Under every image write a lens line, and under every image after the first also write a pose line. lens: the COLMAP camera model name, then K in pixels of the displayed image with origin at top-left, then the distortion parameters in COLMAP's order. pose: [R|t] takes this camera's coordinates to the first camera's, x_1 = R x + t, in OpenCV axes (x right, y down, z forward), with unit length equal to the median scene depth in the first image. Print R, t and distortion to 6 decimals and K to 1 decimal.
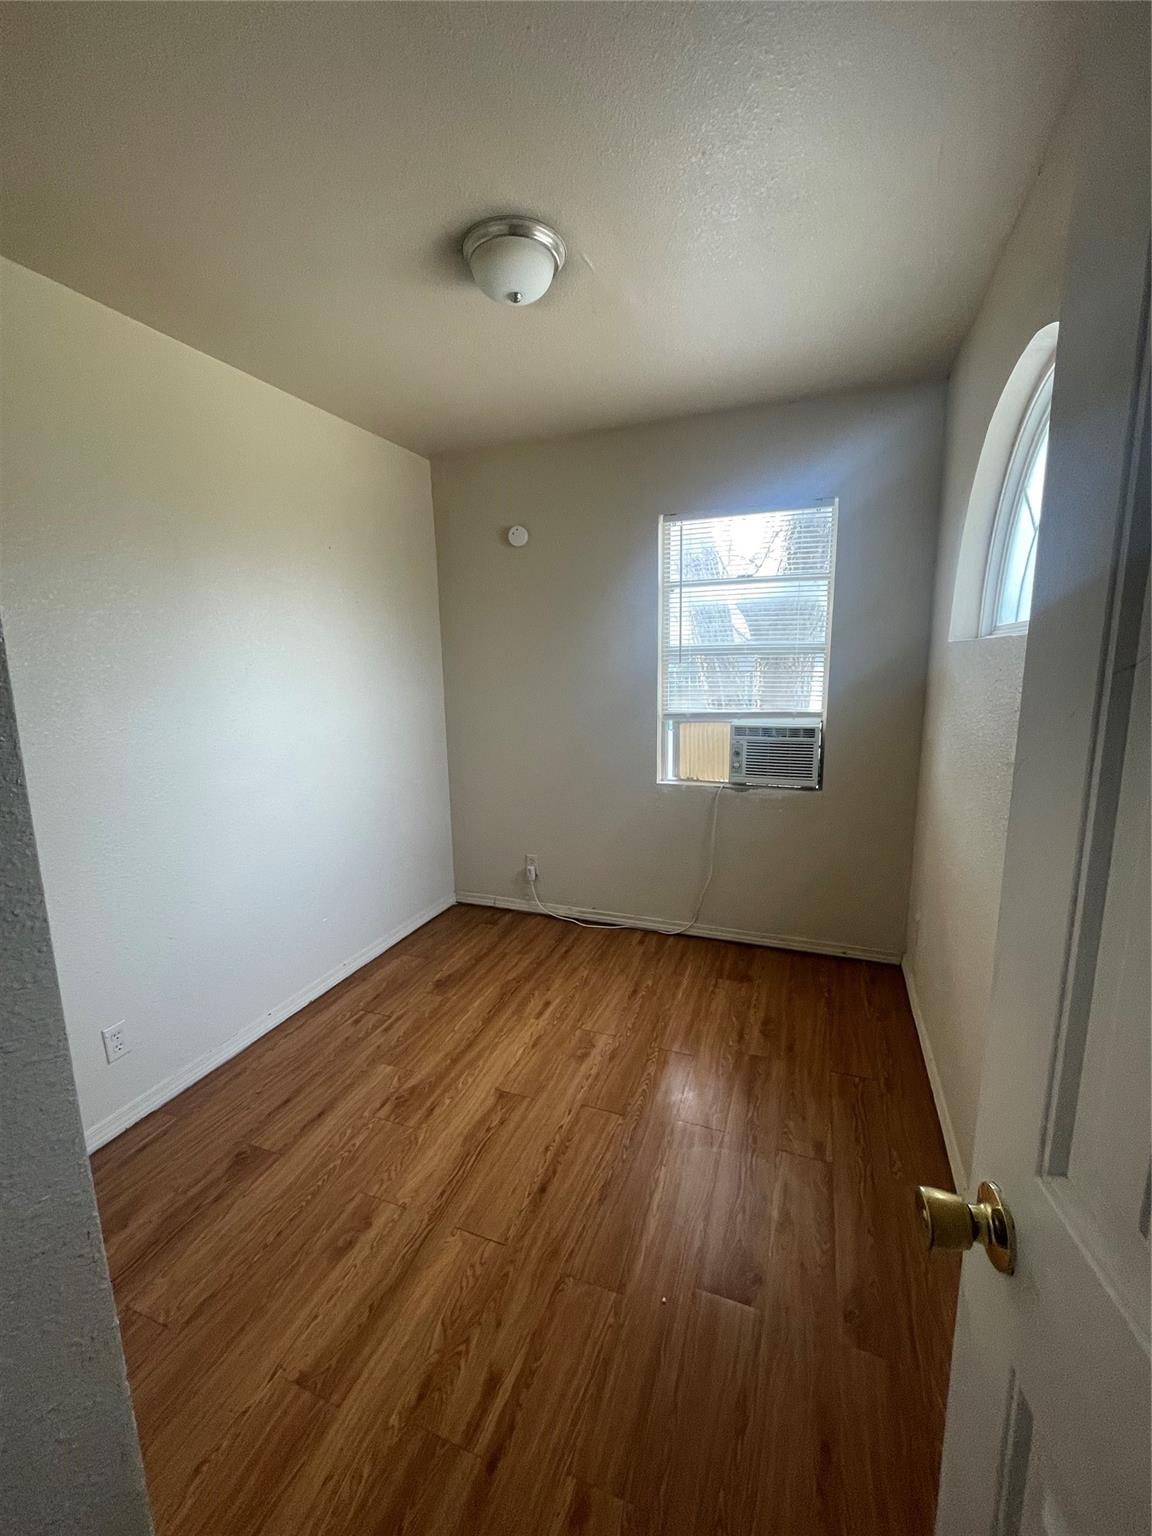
lens RADIAL K [[623.2, 0, 579.6], [0, 623.2, 766.4], [0, 0, 1]] dist [-0.001033, 0.000023]
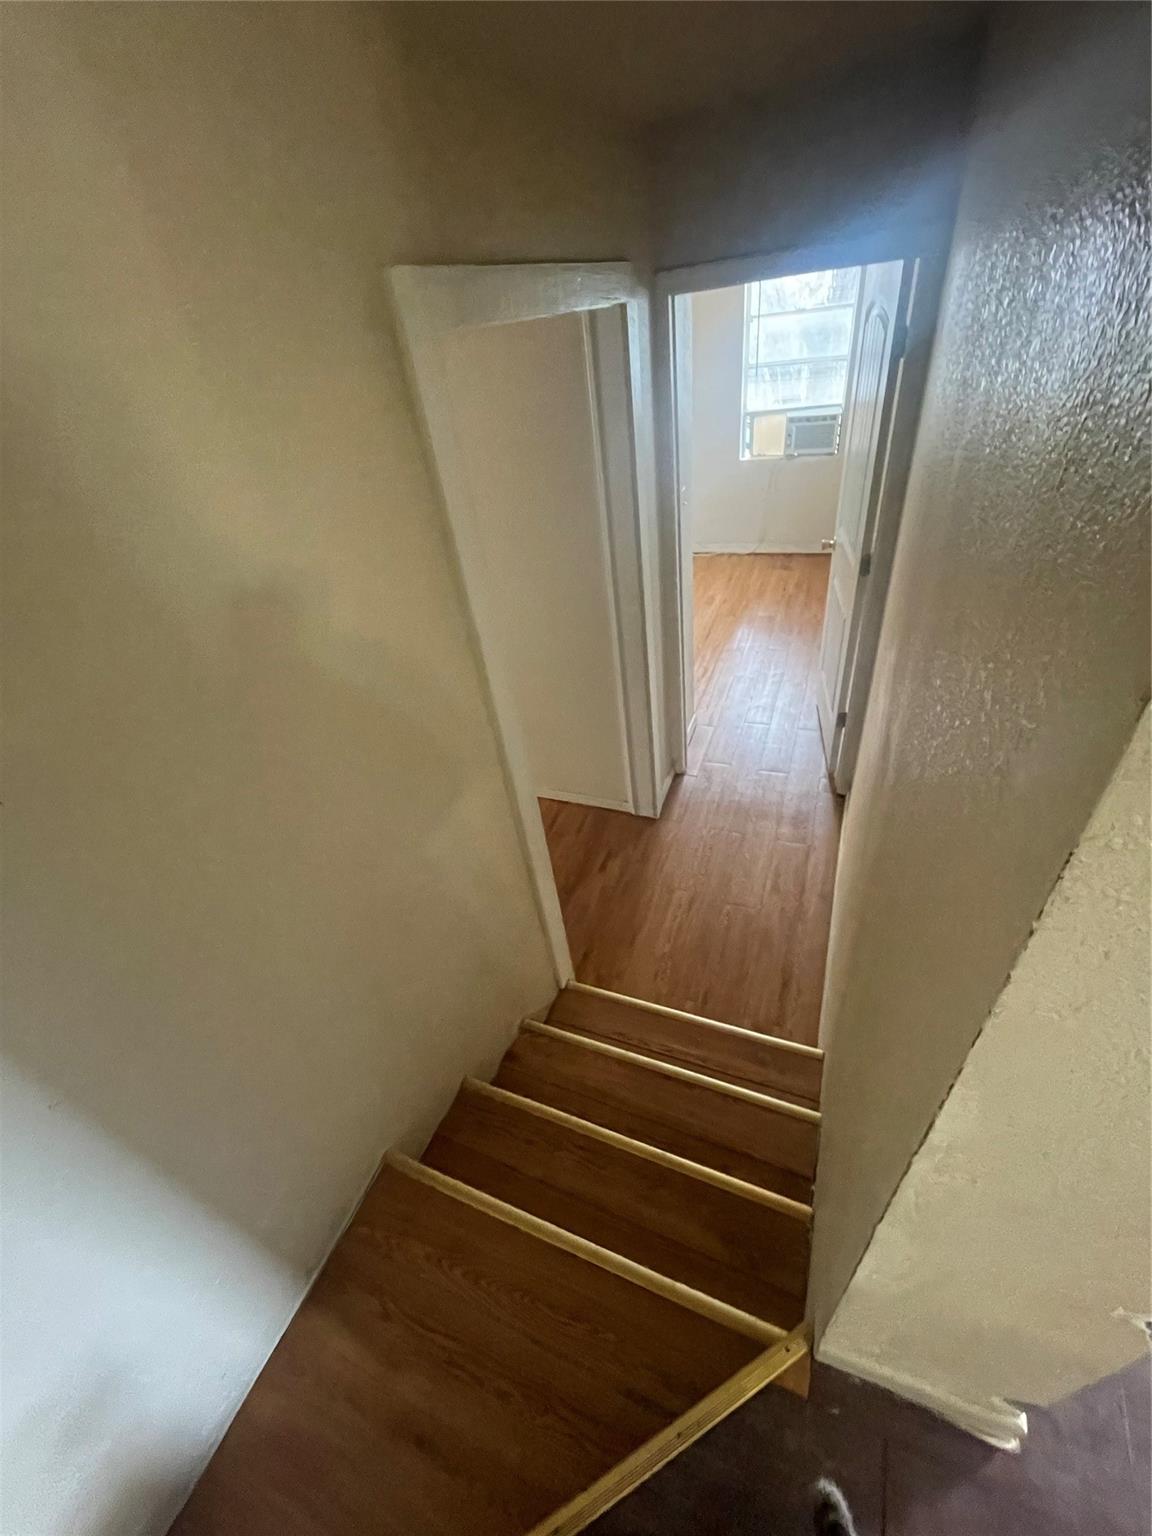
lens RADIAL K [[623.2, 0, 574.1], [0, 623.2, 762.5], [0, 0, 1]] dist [-0.001033, 0.000023]
pose [[0.993796, -0.074803, -0.082300, -0.258344], [0.104312, 0.883594, 0.456487, -0.070501], [0.038573, -0.462240, 0.885916, -0.944184]]
